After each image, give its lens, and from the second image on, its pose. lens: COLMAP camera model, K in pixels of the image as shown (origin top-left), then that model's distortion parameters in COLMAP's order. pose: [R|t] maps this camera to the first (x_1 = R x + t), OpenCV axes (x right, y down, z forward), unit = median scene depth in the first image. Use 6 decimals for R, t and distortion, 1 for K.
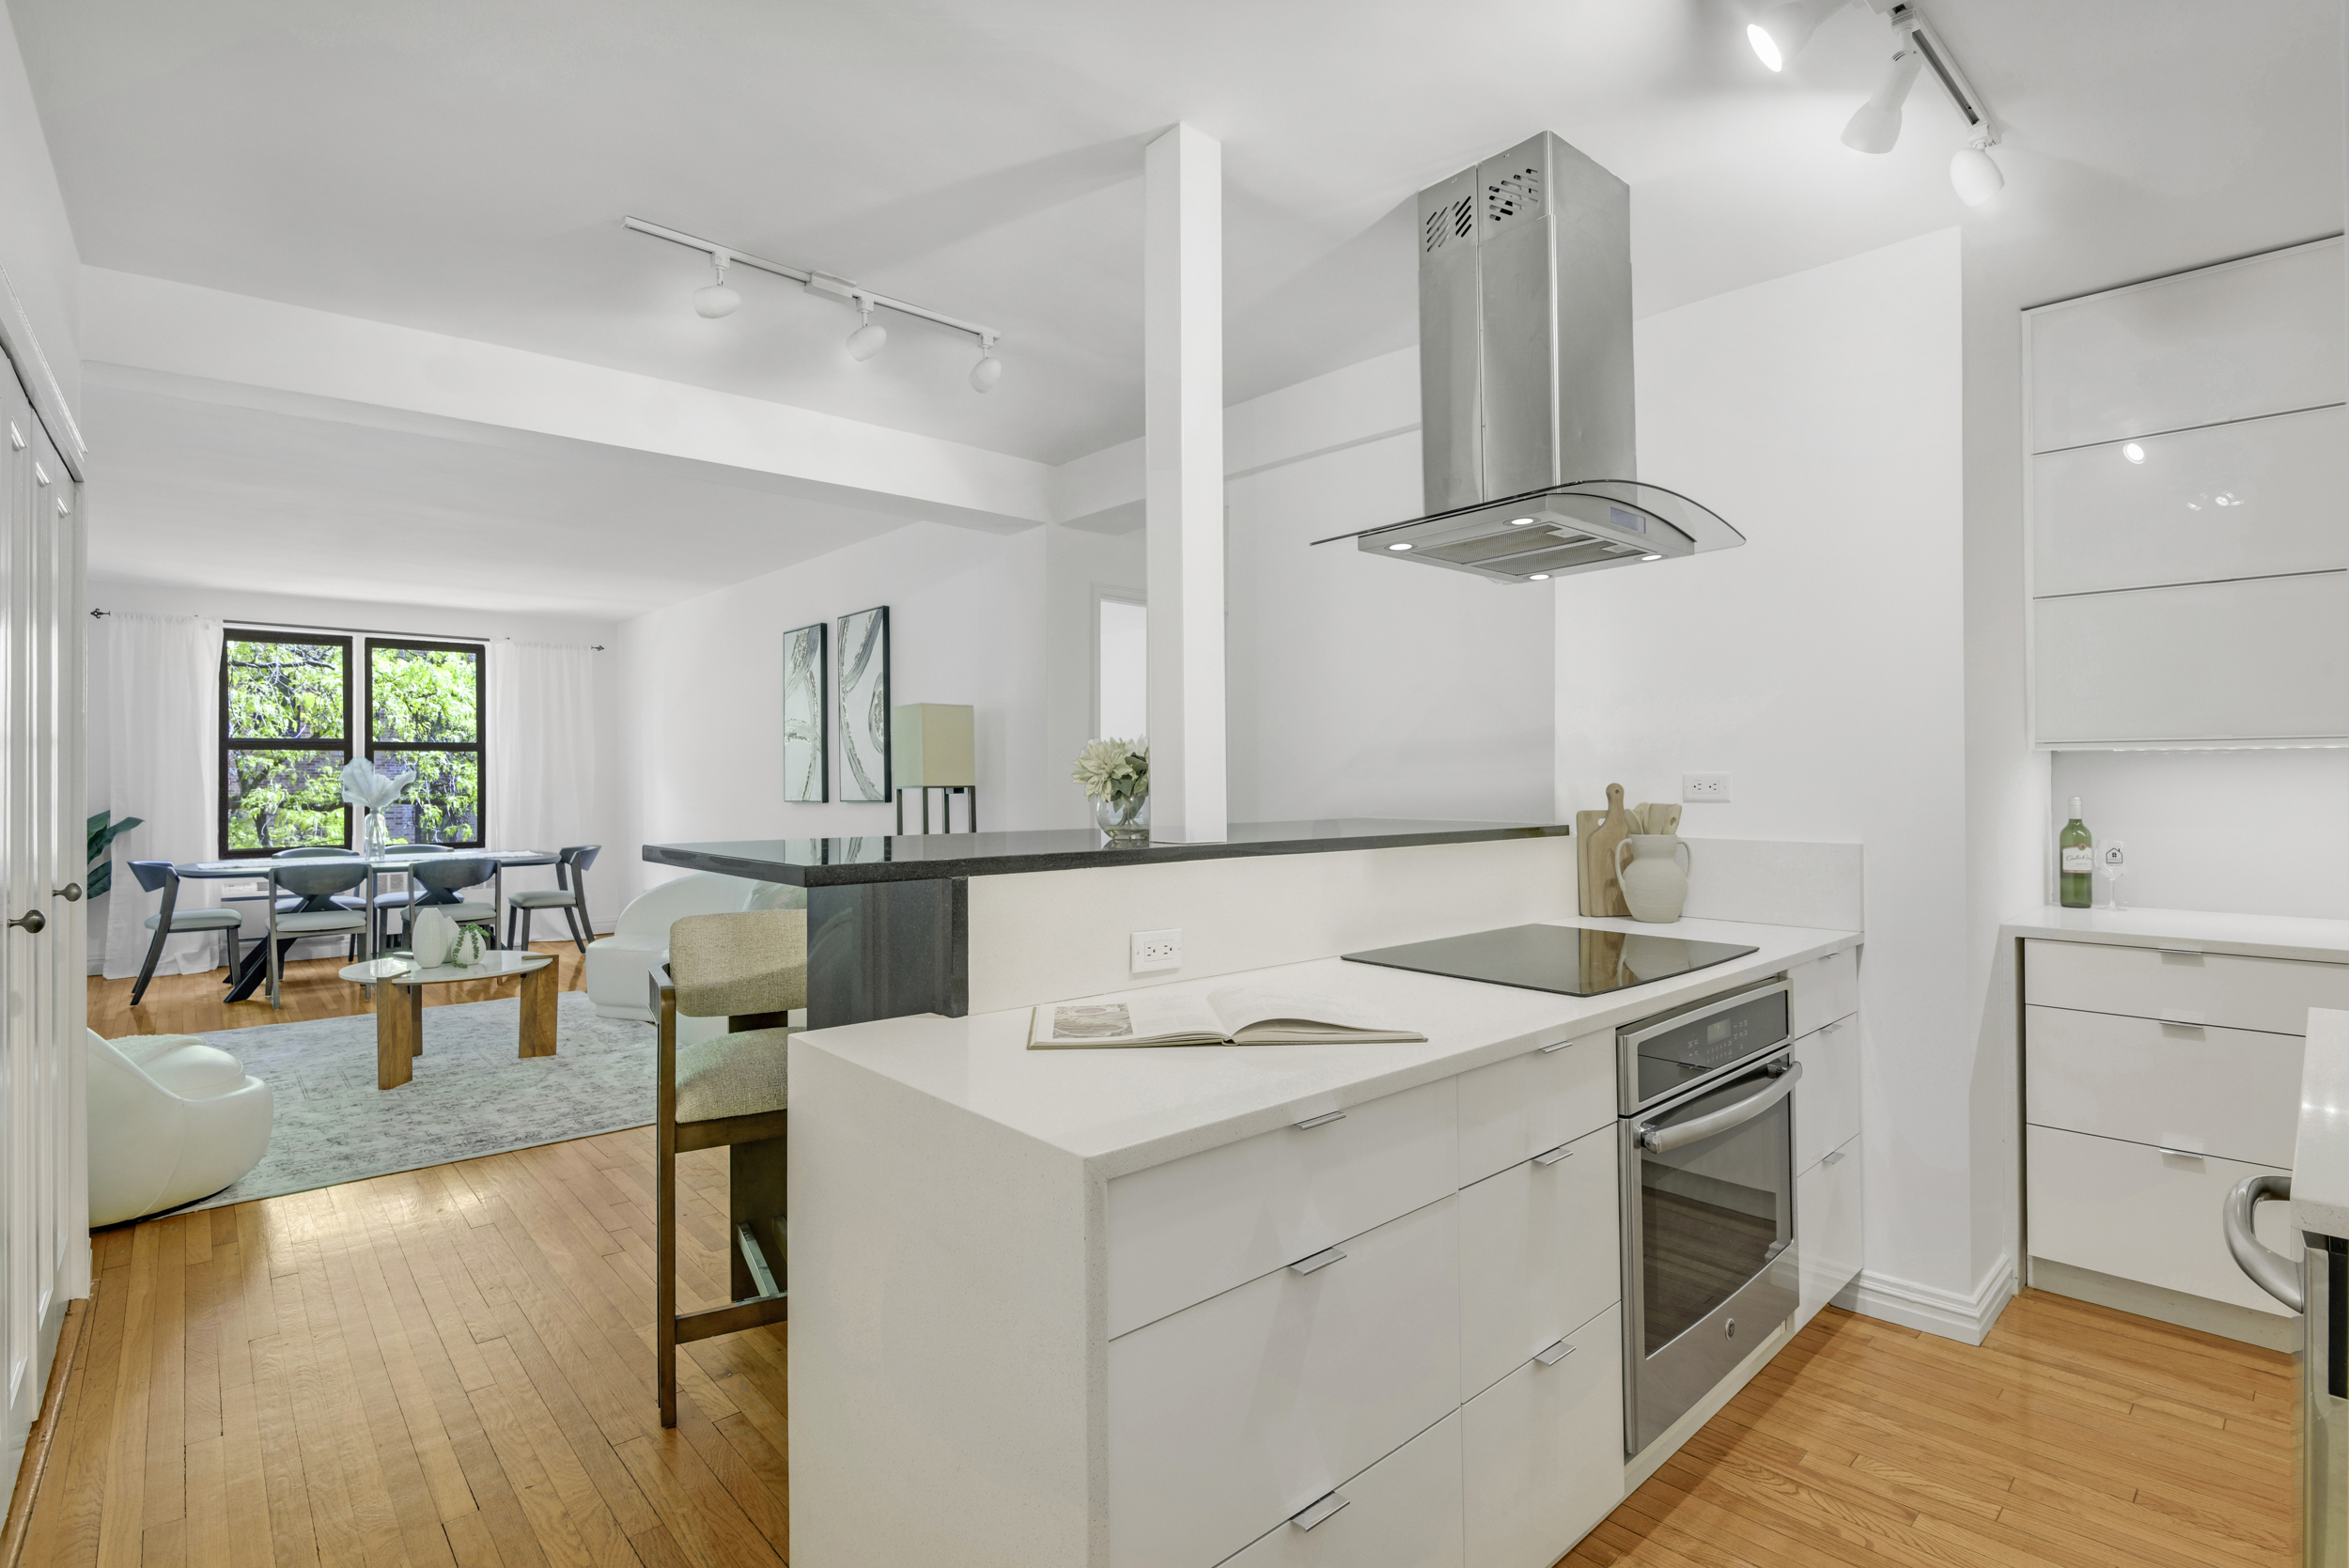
lens RADIAL K [[1120.2, 0, 1148.6], [0, 1120.2, 777.6], [0, 0, 1]] dist [-0.001619, -0.000318]
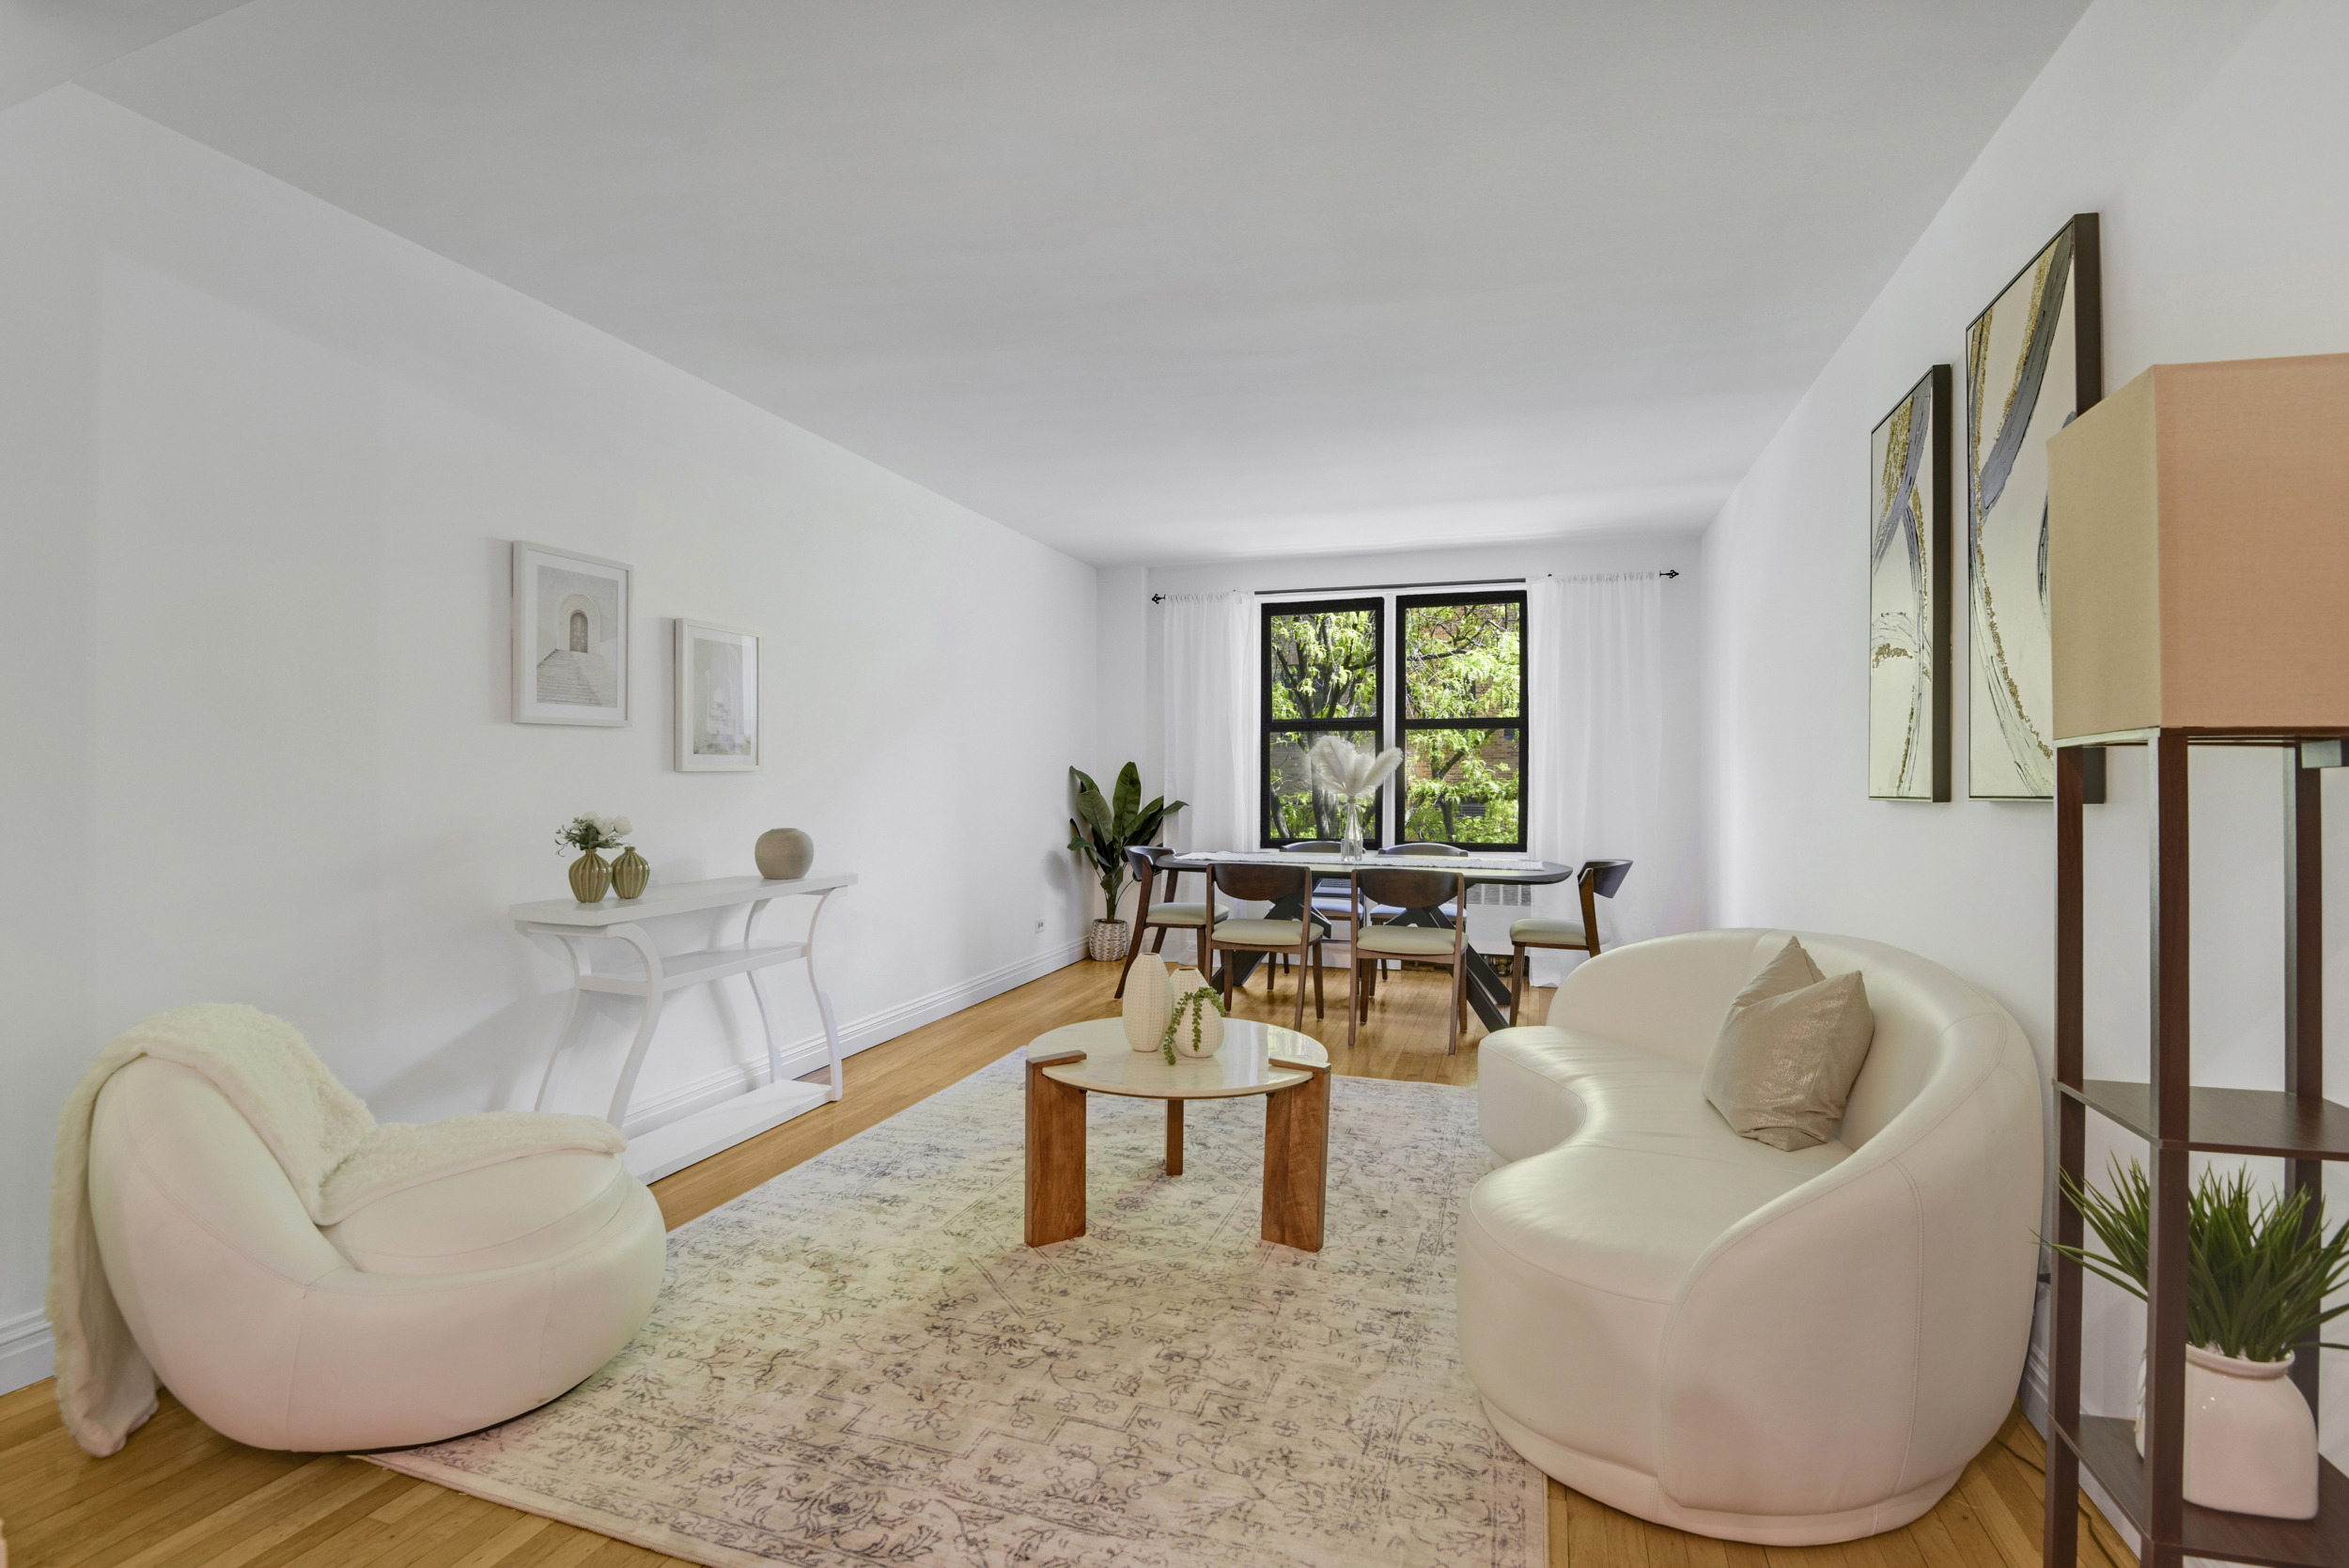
lens RADIAL K [[1120.2, 0, 1148.6], [0, 1120.2, 777.6], [0, 0, 1]] dist [-0.001619, -0.000318]
pose [[0.505711, 0.004058, -0.862693, -0.064557], [-0.002860, 0.999991, 0.003028, 0.010138], [0.862698, 0.000936, 0.505718, 0.422983]]
